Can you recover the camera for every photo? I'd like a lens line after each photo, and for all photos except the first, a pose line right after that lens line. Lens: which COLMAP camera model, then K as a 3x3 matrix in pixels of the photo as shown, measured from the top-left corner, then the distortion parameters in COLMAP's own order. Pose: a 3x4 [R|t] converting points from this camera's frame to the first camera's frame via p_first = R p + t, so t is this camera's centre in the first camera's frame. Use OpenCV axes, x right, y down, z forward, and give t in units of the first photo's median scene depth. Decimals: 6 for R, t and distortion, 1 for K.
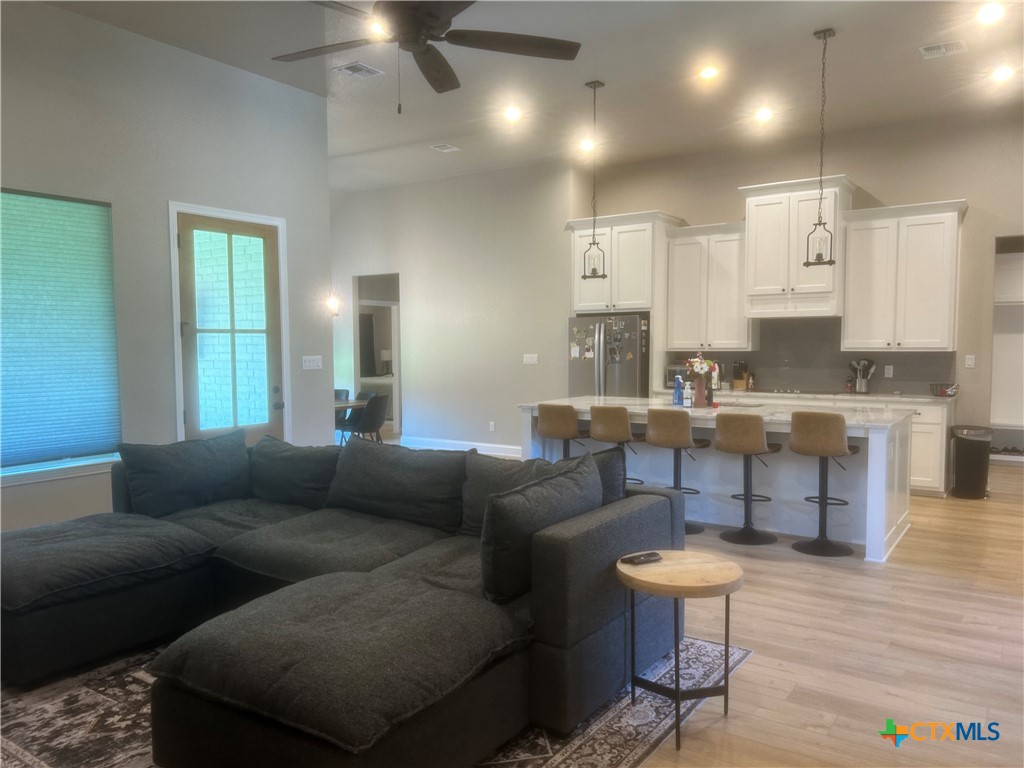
lens RADIAL K [[768.8, 0, 510.9], [0, 768.8, 390.7], [0, 0, 1]] dist [0.014518, 0.001468]
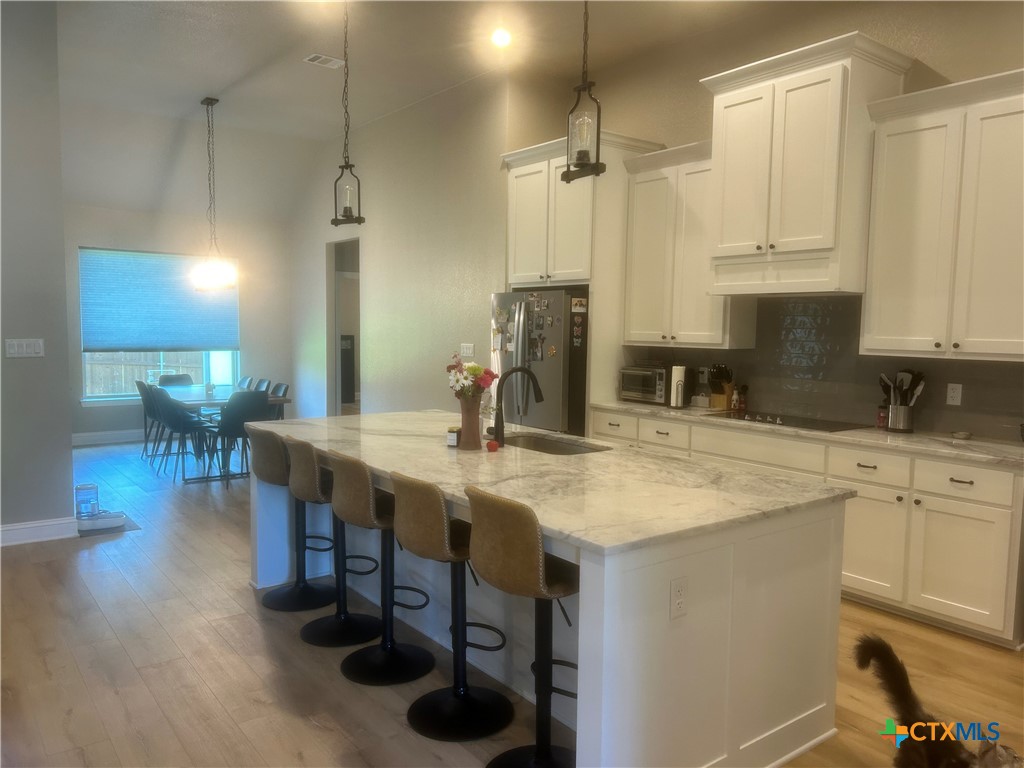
lens RADIAL K [[768.8, 0, 516.4], [0, 768.8, 387.7], [0, 0, 1]] dist [0.014518, 0.001468]
pose [[0.953377, 0.045633, -0.298311, 0.353463], [-0.040450, 0.998904, 0.023531, -0.029853], [0.299058, -0.010367, 0.954179, 0.378490]]
